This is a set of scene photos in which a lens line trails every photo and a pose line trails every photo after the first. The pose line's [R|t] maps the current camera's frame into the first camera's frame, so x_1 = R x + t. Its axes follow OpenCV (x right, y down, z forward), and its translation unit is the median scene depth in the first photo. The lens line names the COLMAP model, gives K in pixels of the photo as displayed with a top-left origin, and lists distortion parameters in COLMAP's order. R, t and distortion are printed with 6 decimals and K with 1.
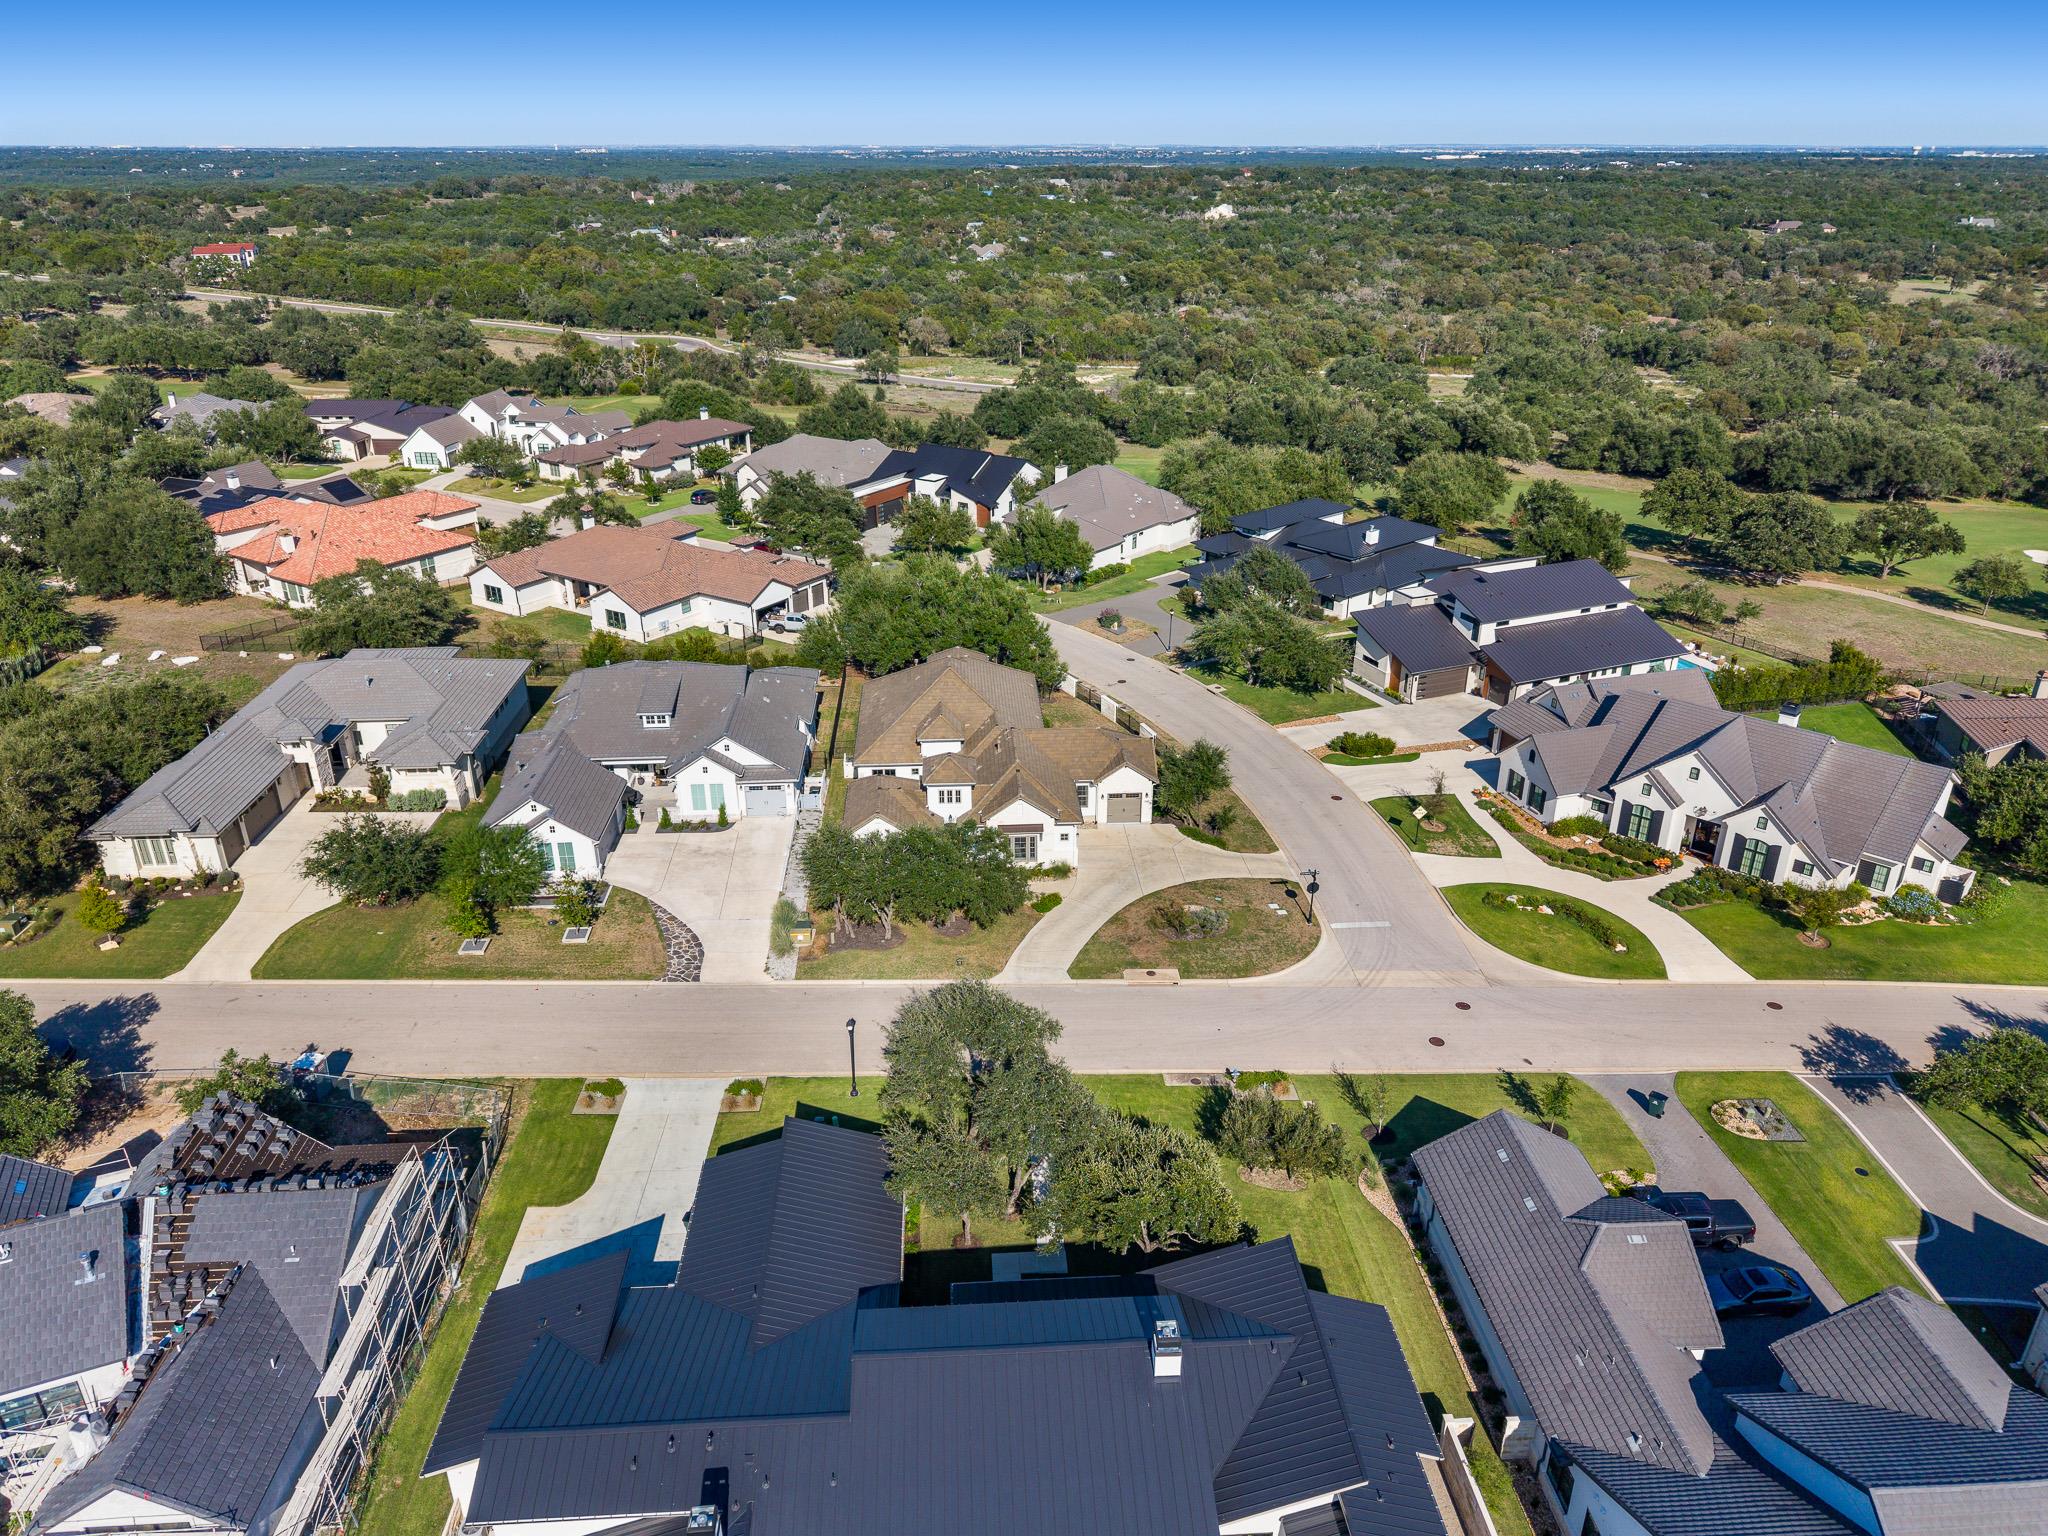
lens RADIAL K [[1381.3, 0, 1000.2], [0, 1381.3, 770.2], [0, 0, 1]] dist [0.034290, -0.046302]
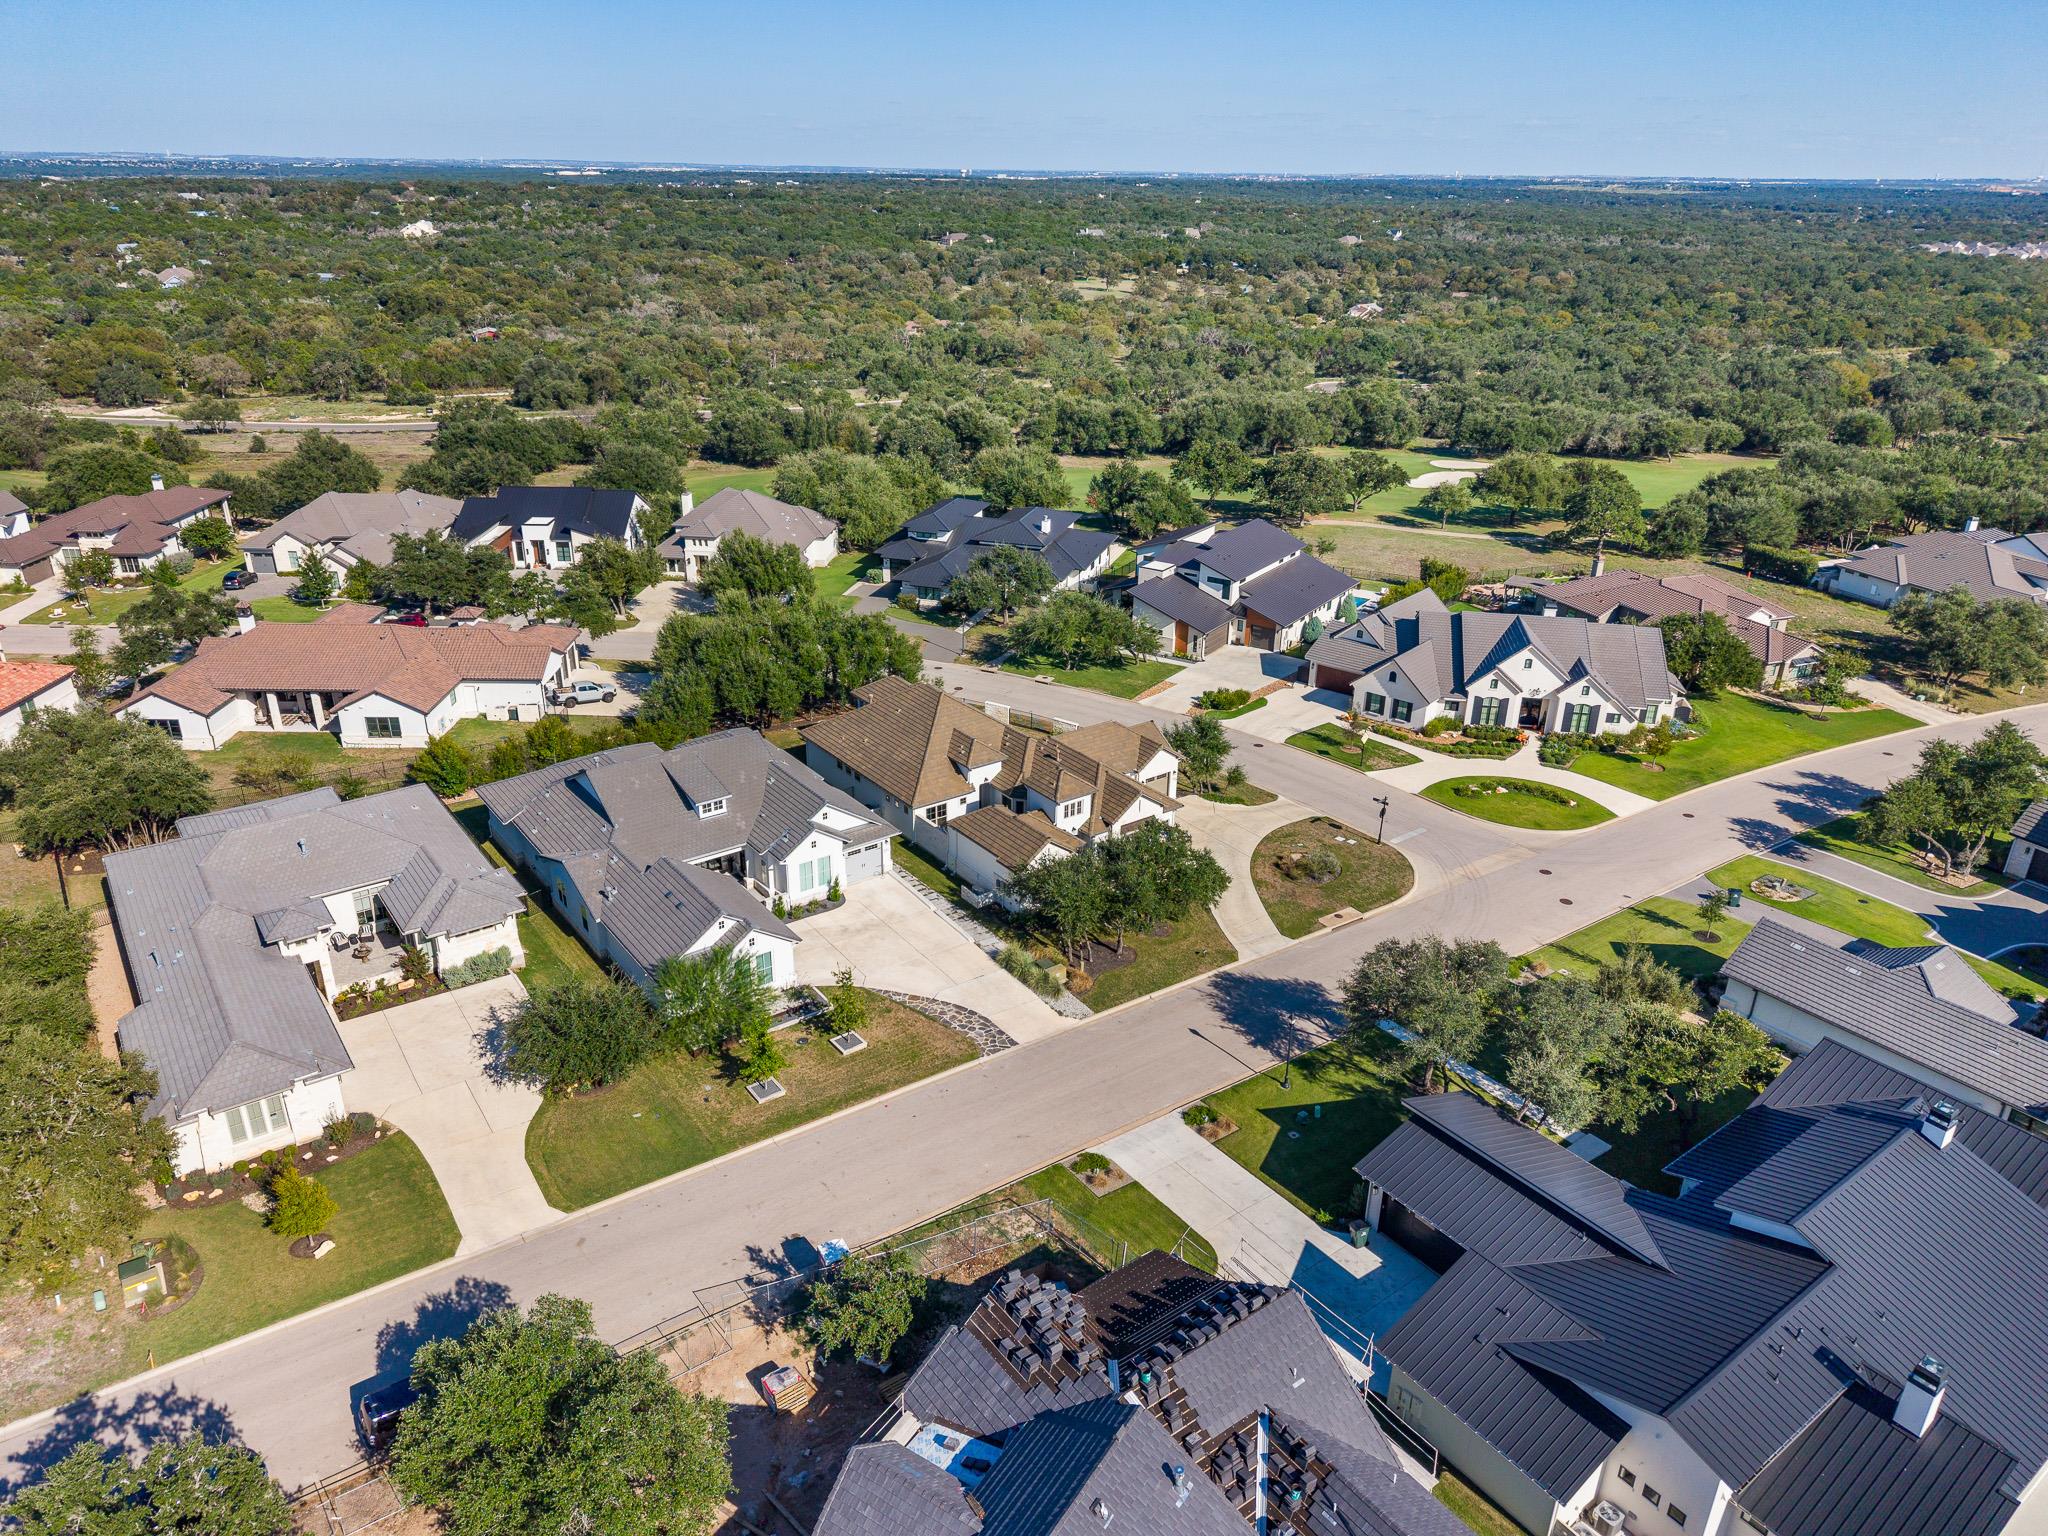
lens RADIAL K [[1381.3, 0, 1000.2], [0, 1381.3, 770.2], [0, 0, 1]] dist [0.034290, -0.046302]
pose [[0.838315, -0.207425, 0.504185, -0.547283], [0.212145, 0.976019, 0.048804, -0.064965], [-0.502217, 0.066047, 0.862216, 0.149048]]
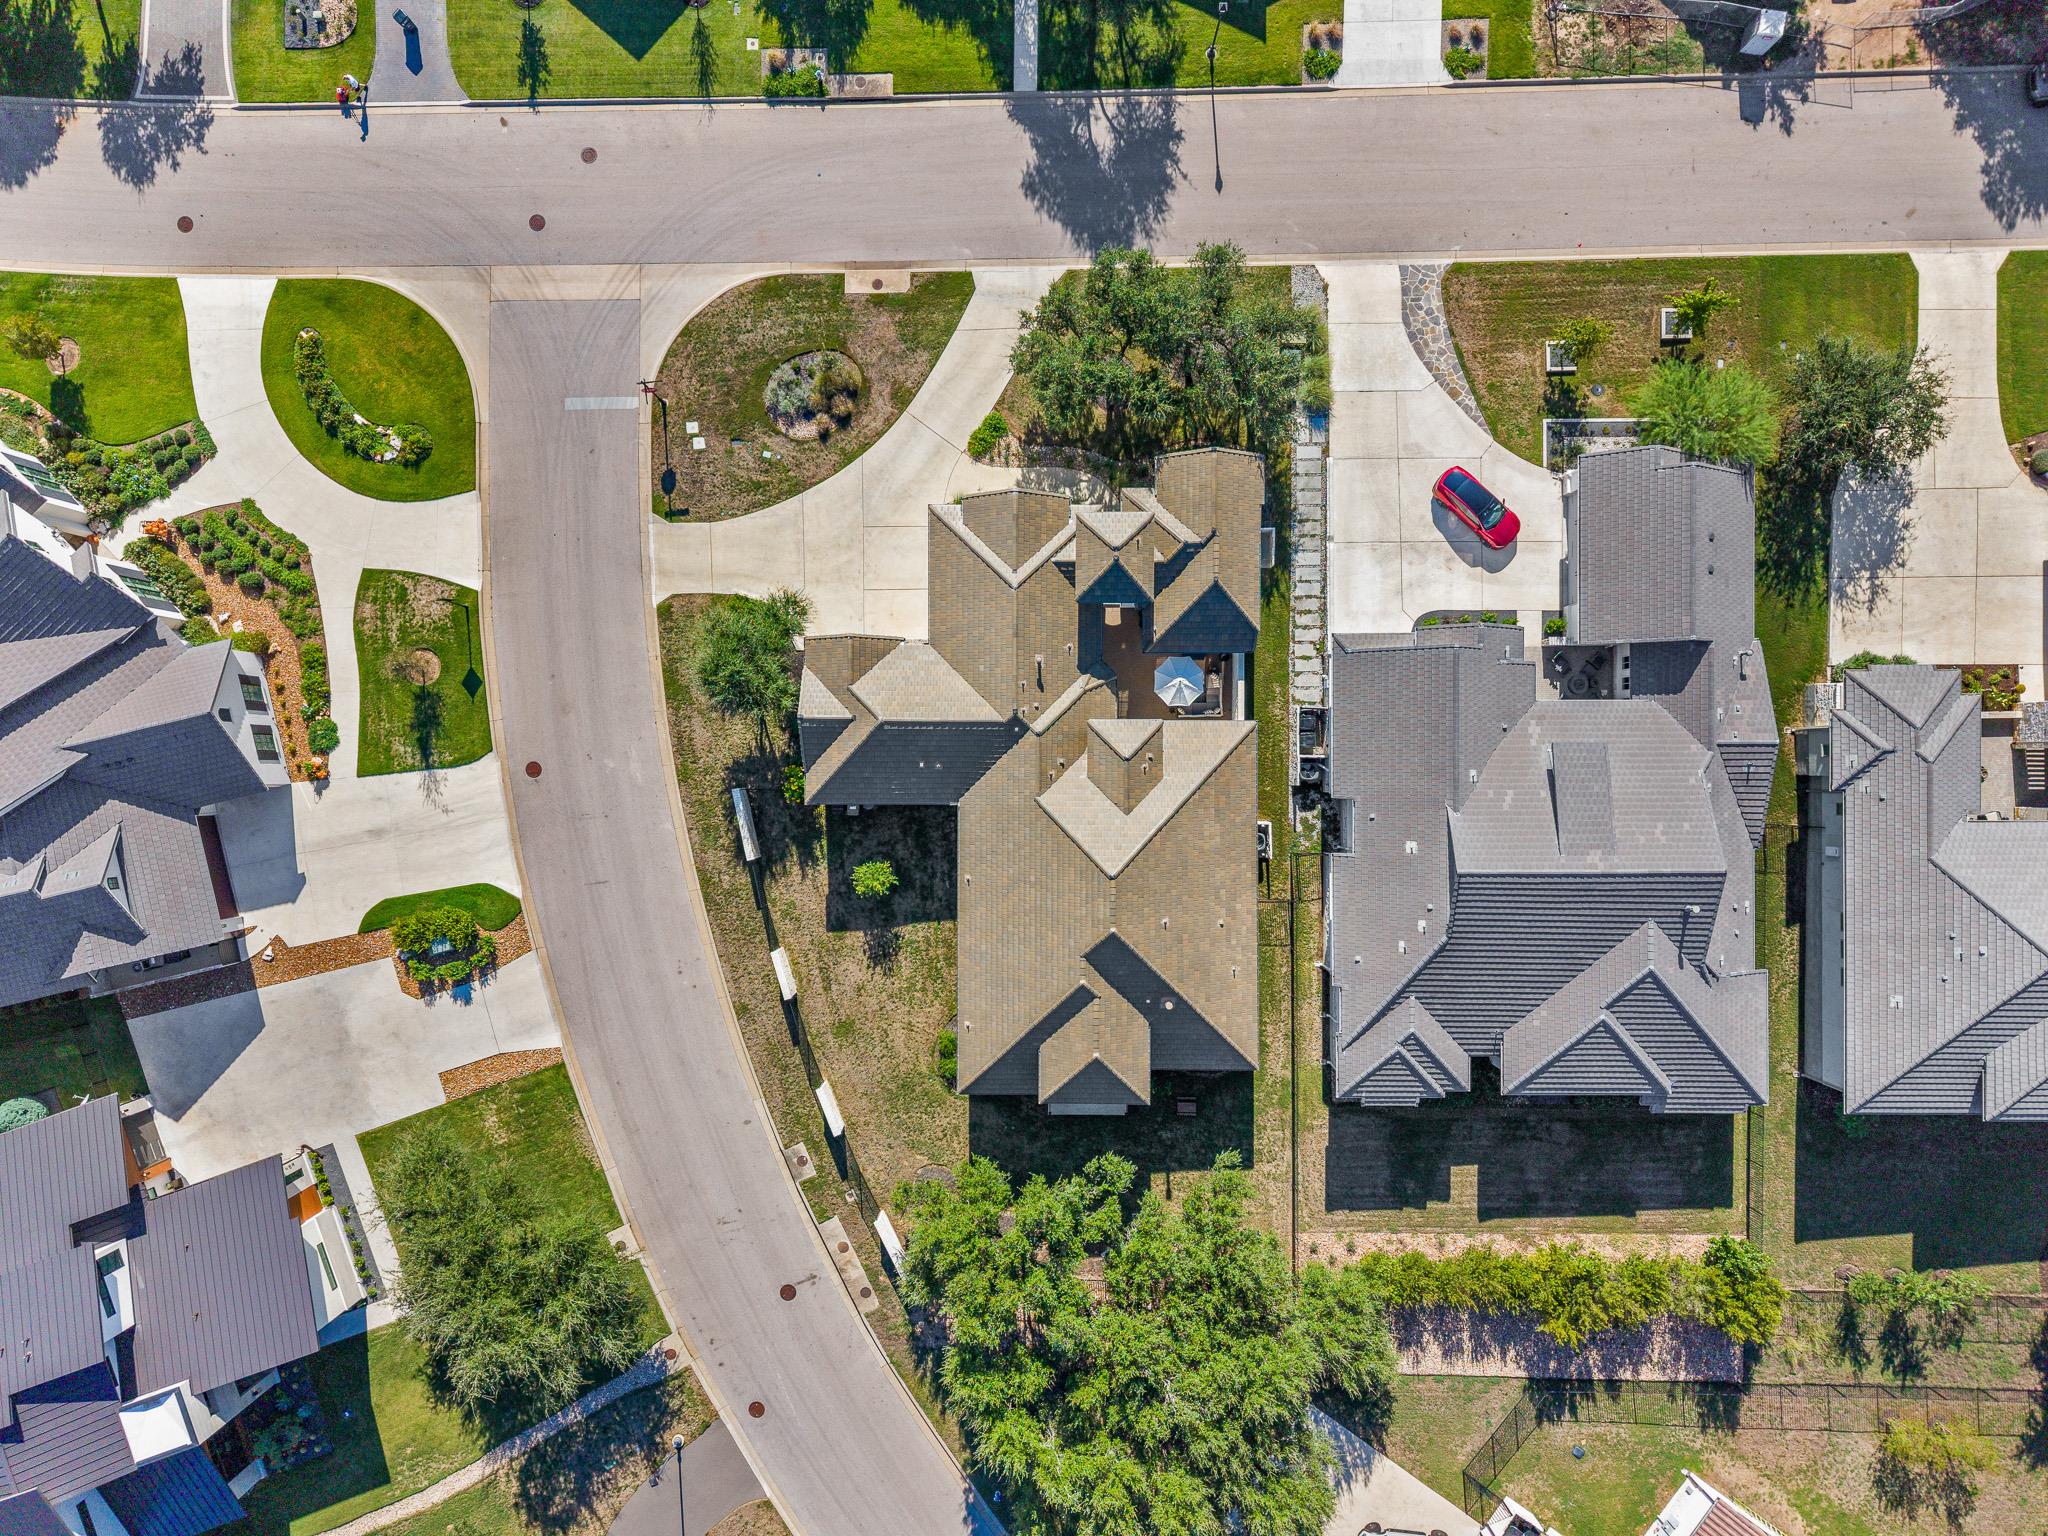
lens RADIAL K [[1381.3, 0, 1000.2], [0, 1381.3, 770.2], [0, 0, 1]] dist [0.034290, -0.046302]
pose [[-0.999027, -0.042887, 0.010264, 0.009559], [0.026646, -0.401632, 0.915414, -0.643368], [-0.035137, 0.914797, 0.402384, 0.781862]]
